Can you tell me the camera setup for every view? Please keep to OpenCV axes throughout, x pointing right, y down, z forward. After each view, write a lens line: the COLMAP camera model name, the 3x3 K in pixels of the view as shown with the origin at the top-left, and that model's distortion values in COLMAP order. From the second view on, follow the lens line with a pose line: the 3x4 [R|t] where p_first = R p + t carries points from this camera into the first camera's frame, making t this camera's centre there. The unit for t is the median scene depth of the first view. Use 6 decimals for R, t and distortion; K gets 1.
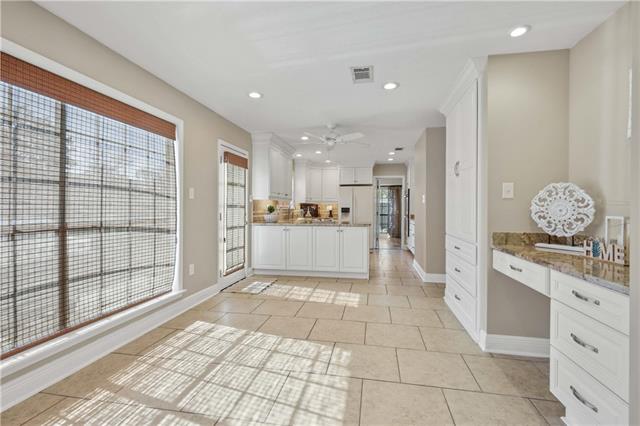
lens RADIAL K [[293.6, 0, 320.1], [0, 293.6, 211.3], [0, 0, 1]] dist [0.004030, 0.000102]
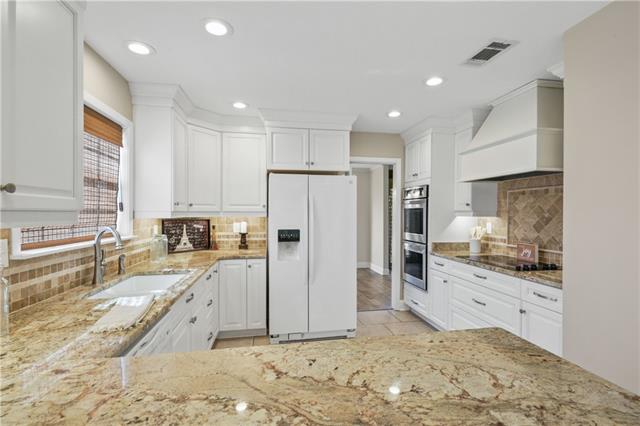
lens RADIAL K [[293.6, 0, 323.6], [0, 293.6, 213.0], [0, 0, 1]] dist [0.004030, 0.000102]
pose [[0.927904, -0.009353, 0.372701, -0.013884], [0.009836, 0.999951, 0.000604, -0.031393], [-0.372688, 0.003106, 0.927951, 0.586182]]
